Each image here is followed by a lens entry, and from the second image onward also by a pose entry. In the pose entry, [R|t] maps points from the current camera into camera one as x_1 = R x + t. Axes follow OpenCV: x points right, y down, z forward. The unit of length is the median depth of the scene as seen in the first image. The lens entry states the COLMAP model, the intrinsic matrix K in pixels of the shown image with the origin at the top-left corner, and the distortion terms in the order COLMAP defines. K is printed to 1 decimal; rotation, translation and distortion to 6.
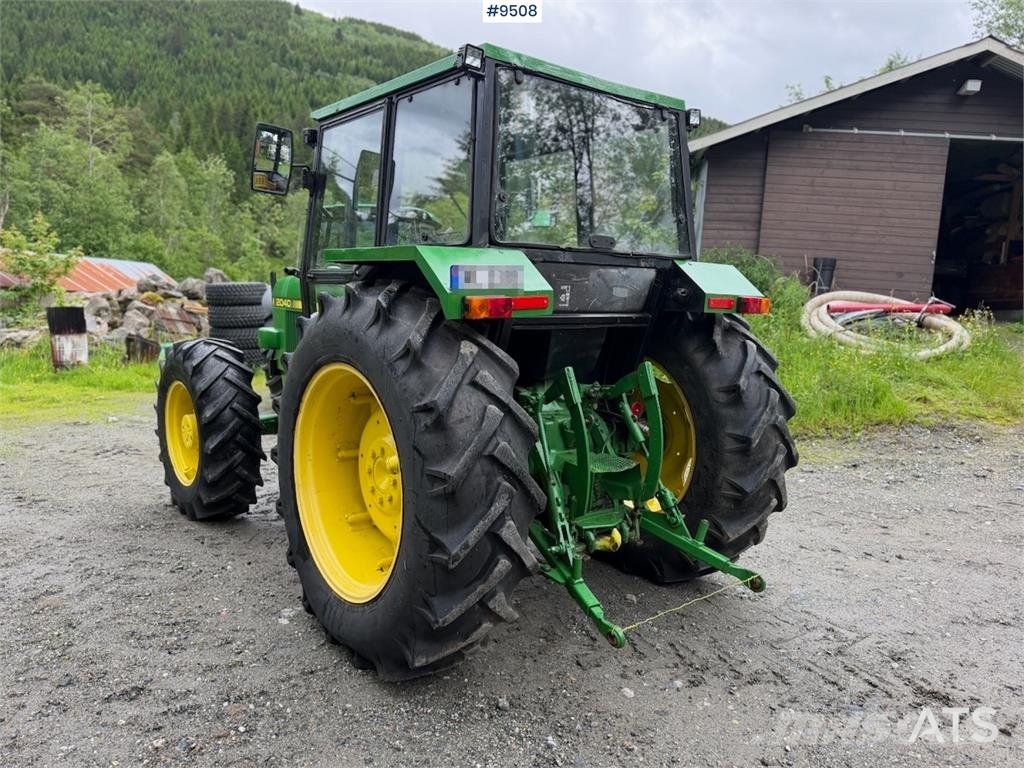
lens RADIAL K [[727.5, 0, 507.0], [0, 727.5, 386.1], [0, 0, 1]] dist [0.059675, -0.078165]
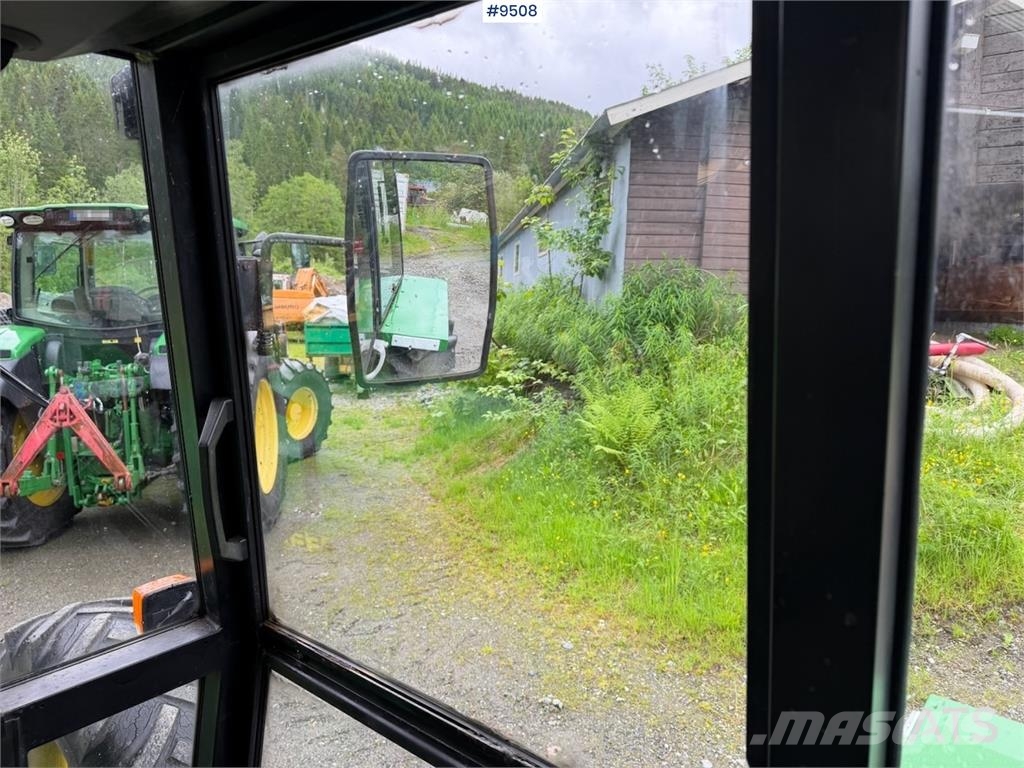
lens RADIAL K [[727.5, 0, 505.2], [0, 727.5, 386.0], [0, 0, 1]] dist [0.059675, -0.078165]
pose [[0.982627, -0.050595, 0.178564, 0.005482], [0.046532, 0.998555, 0.026872, -0.048480], [-0.179666, -0.018096, 0.983561, 0.166908]]
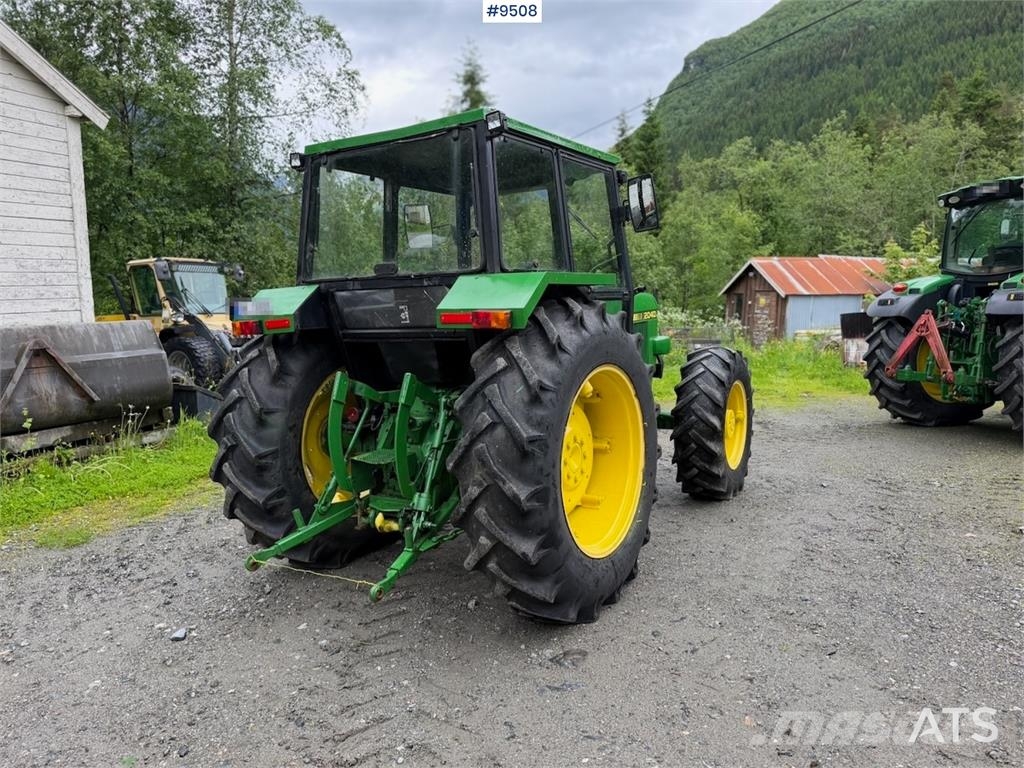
lens RADIAL K [[727.5, 0, 513.7], [0, 727.5, 377.5], [0, 0, 1]] dist [0.059675, -0.078165]
pose [[0.334809, 0.060428, -0.940347, 0.190085], [-0.073918, 0.996551, 0.037722, -0.011801], [0.939382, 0.056879, 0.338121, 0.115775]]
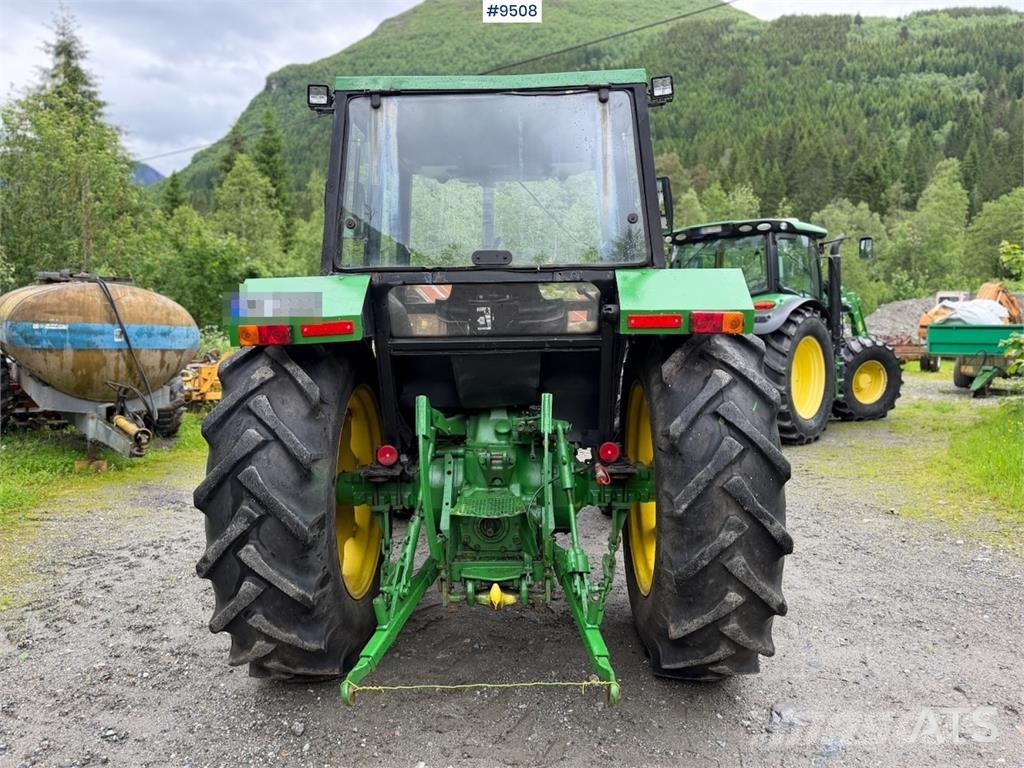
lens RADIAL K [[727.5, 0, 514.9], [0, 727.5, 377.1], [0, 0, 1]] dist [0.059675, -0.078165]
pose [[0.769092, 0.019908, -0.638828, 0.104147], [-0.047006, 0.998570, -0.025472, -0.004331], [0.637407, 0.049619, 0.768928, 0.049008]]
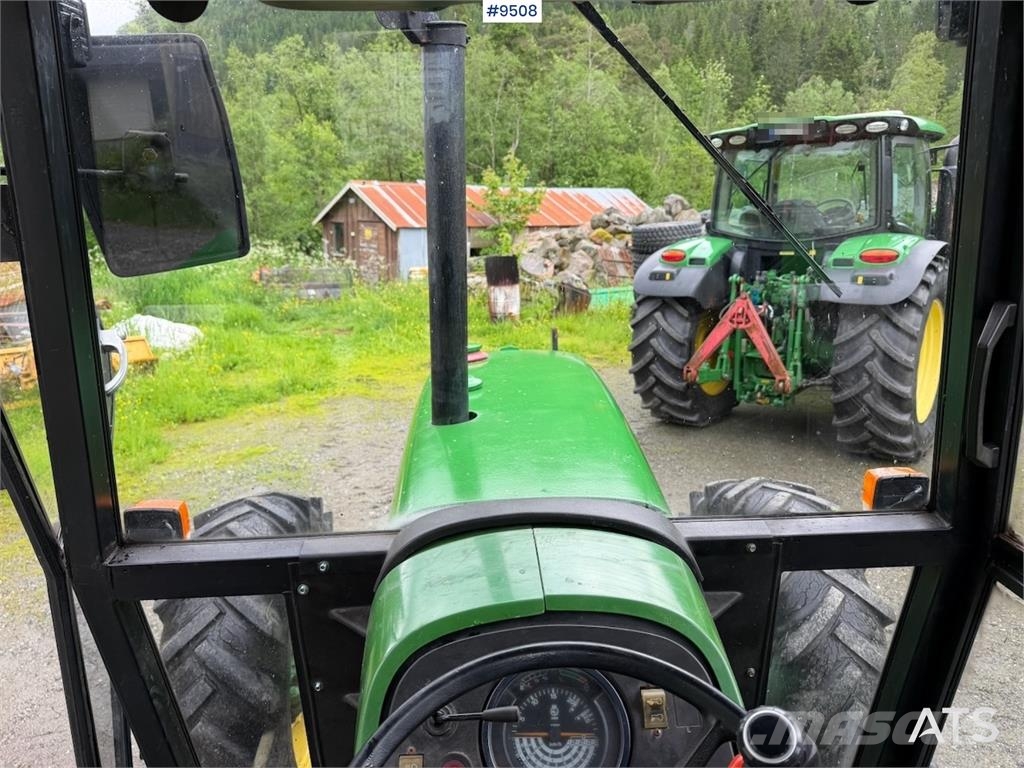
lens RADIAL K [[727.5, 0, 512.7], [0, 727.5, 389.5], [0, 0, 1]] dist [0.059675, -0.078165]
pose [[0.802760, 0.104514, -0.587072, -0.000537], [-0.029547, 0.990283, 0.135894, -0.047306], [0.595570, -0.091744, 0.798047, 0.160914]]
